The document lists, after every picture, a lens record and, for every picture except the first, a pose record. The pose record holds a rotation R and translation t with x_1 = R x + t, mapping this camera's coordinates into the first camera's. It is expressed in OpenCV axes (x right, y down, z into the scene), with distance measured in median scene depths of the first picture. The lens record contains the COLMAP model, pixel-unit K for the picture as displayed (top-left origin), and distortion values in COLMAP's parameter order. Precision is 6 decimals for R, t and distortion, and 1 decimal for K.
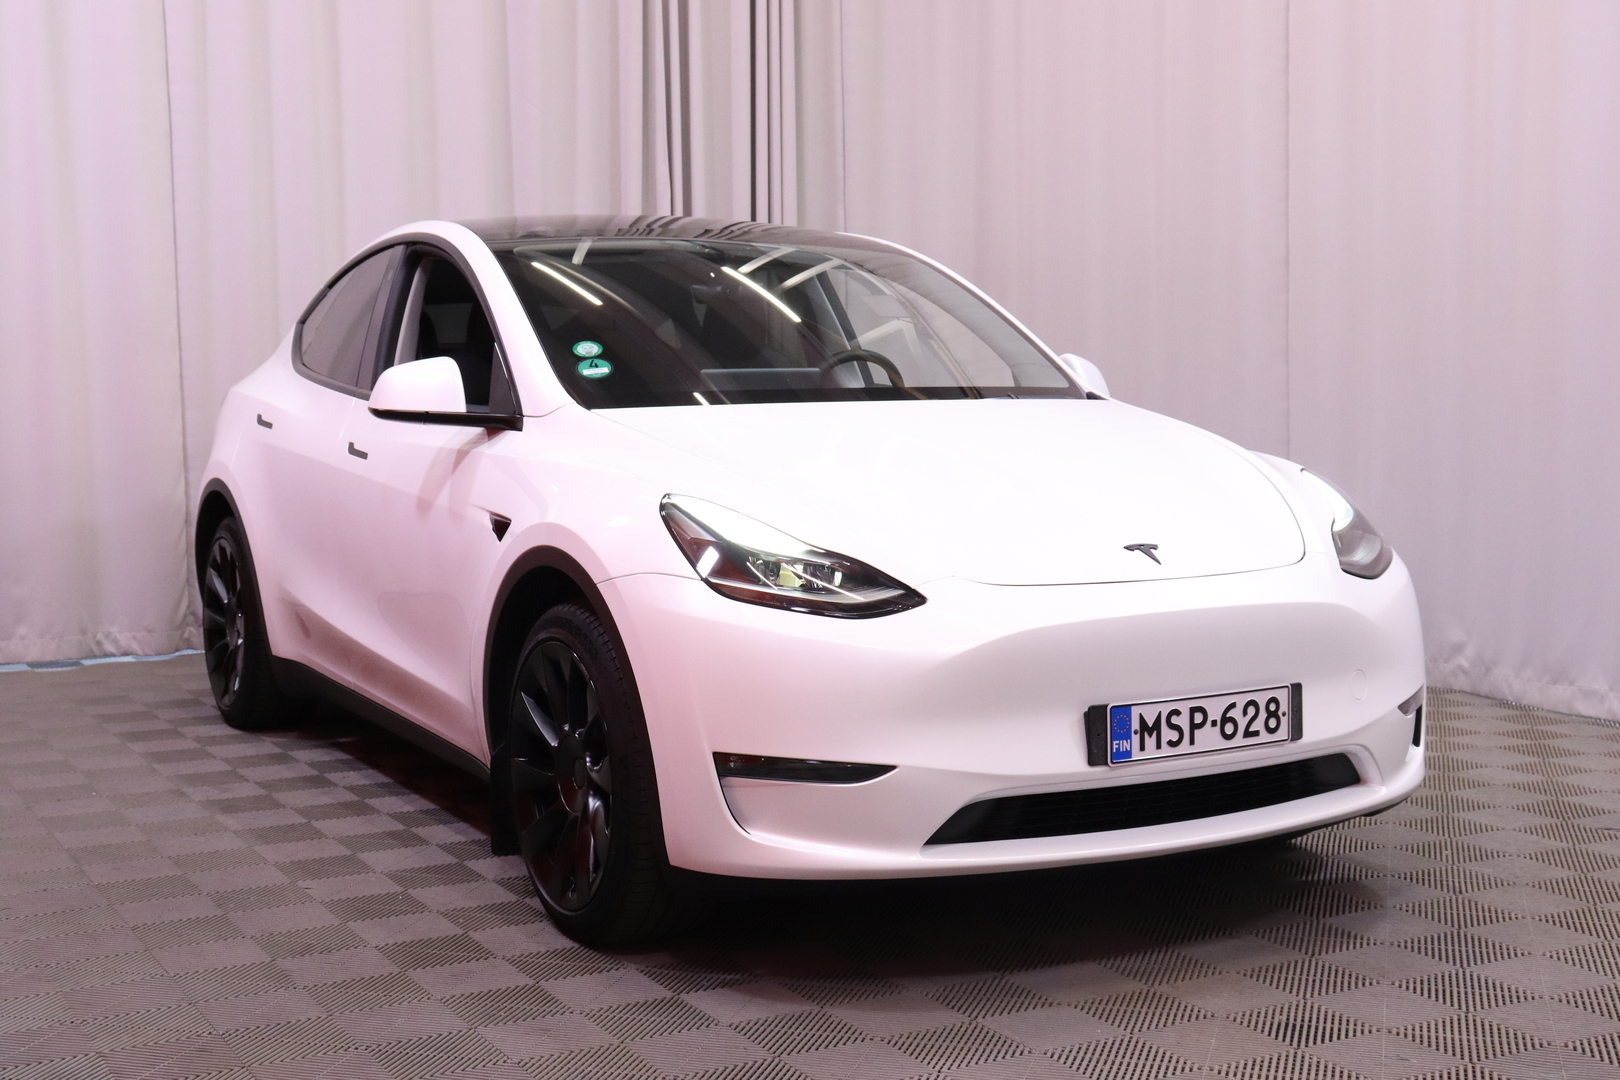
lens RADIAL K [[2036.6, 0, 804.0], [0, 2036.6, 555.3], [0, 0, 1]] dist [0.063973, 0.000000]
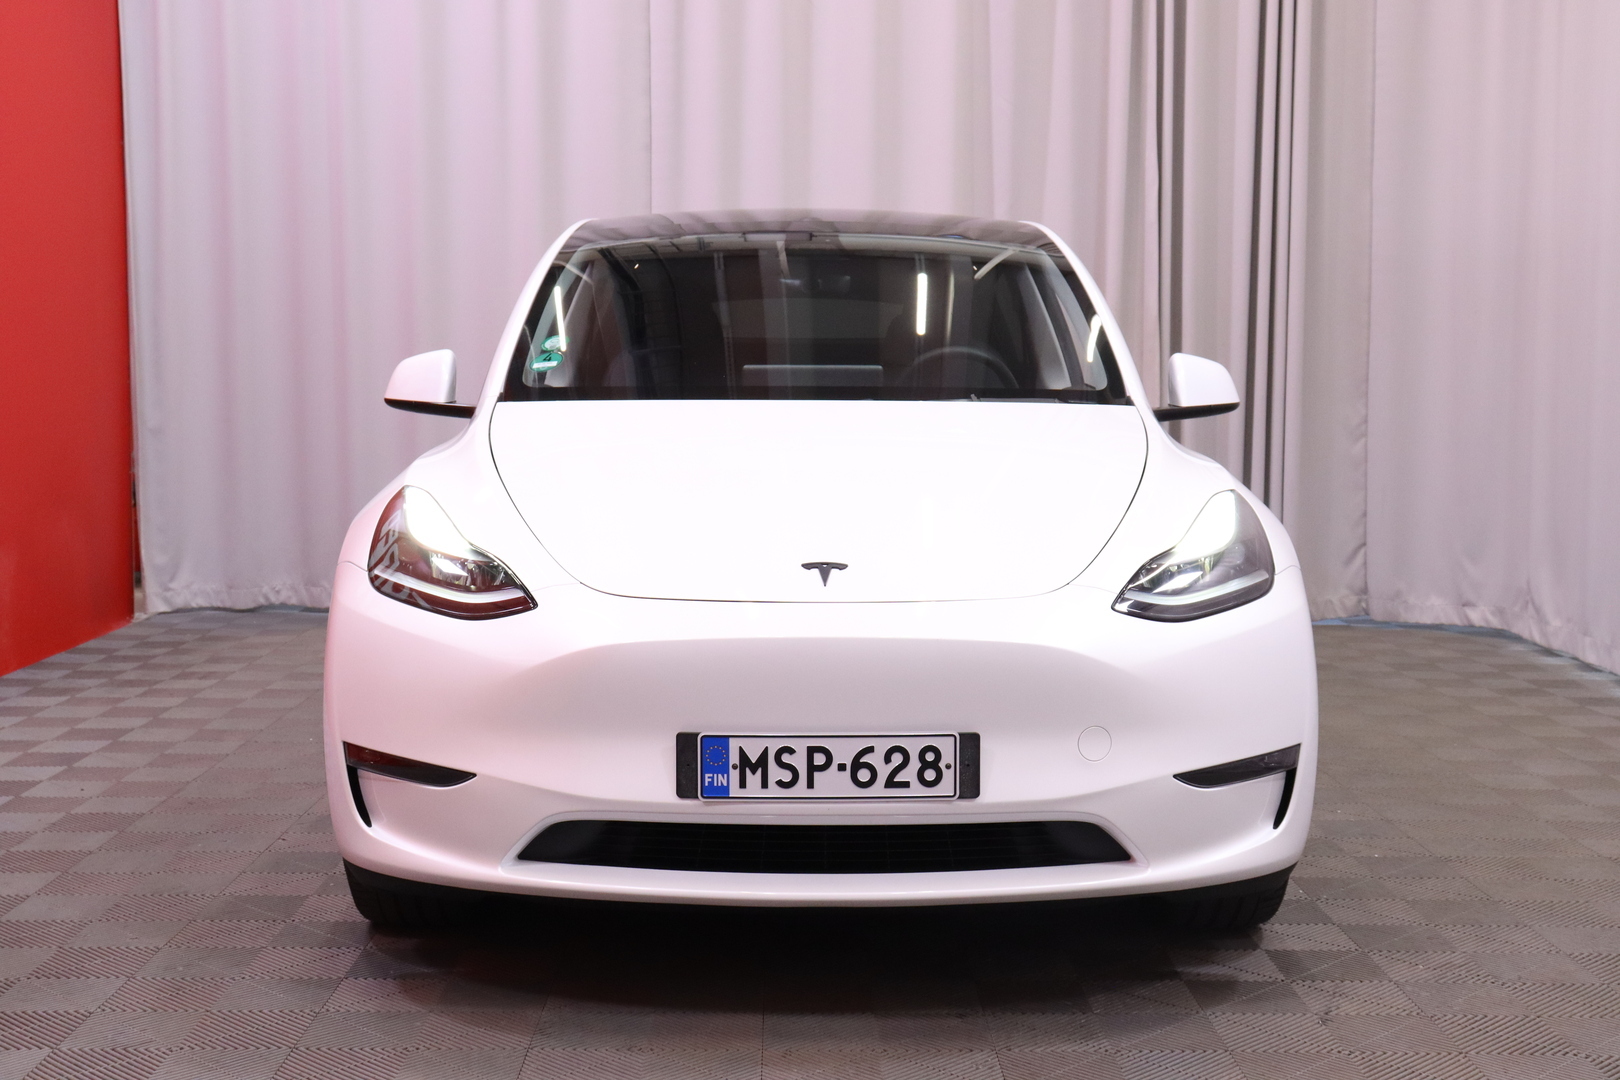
lens RADIAL K [[2036.6, 0, 802.6], [0, 2036.6, 529.7], [0, 0, 1]] dist [0.063973, 0.000000]
pose [[0.880590, 0.052497, -0.470962, 0.602670], [-0.057261, 0.998350, 0.004220, -0.024442], [0.470406, 0.023252, 0.882144, 0.203304]]
